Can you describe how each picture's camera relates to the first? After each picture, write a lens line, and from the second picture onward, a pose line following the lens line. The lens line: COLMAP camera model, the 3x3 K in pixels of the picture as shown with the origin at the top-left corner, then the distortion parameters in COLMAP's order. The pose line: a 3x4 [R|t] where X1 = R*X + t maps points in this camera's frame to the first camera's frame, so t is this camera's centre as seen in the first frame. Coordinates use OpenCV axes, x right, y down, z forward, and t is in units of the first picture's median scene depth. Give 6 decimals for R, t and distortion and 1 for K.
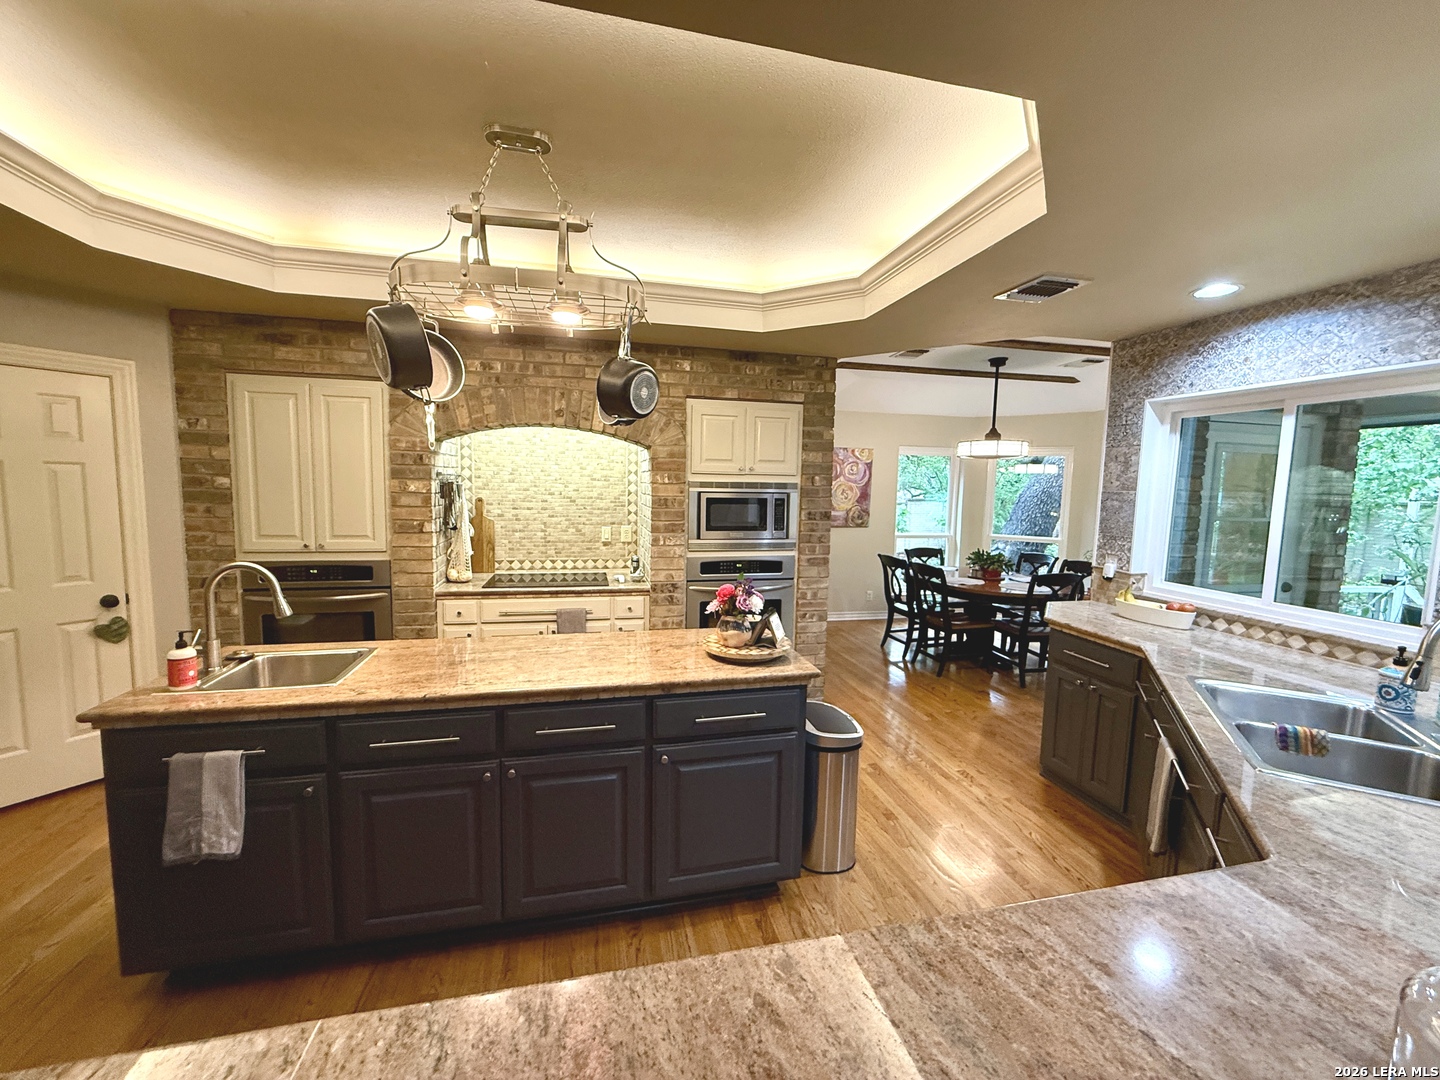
lens RADIAL K [[587.7, 0, 719.6], [0, 587.7, 537.0], [0, 0, 1]] dist [0.004847, -0.000151]
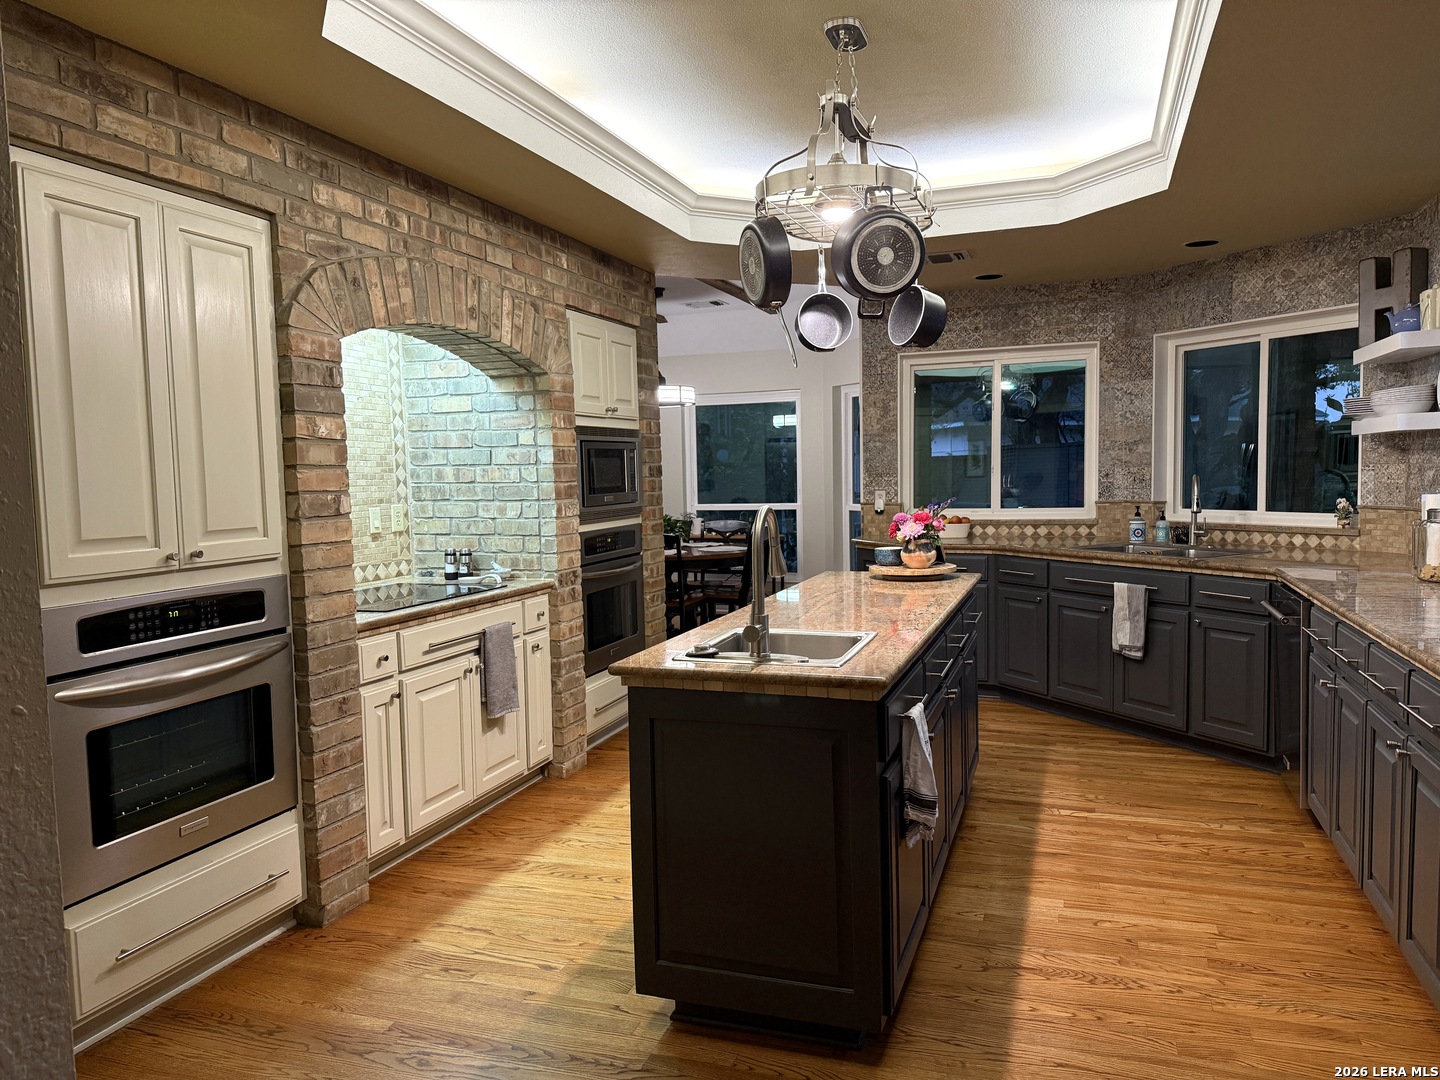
lens RADIAL K [[1003.4, 0, 722.1], [0, 1003.4, 545.0], [0, 0, 1]] dist [0.041162, -0.041388]
pose [[0.543222, -0.096023, 0.834080, -1.068371], [0.108354, 0.993148, 0.043767, 0.016674], [-0.832568, 0.066601, 0.549905, 0.210463]]
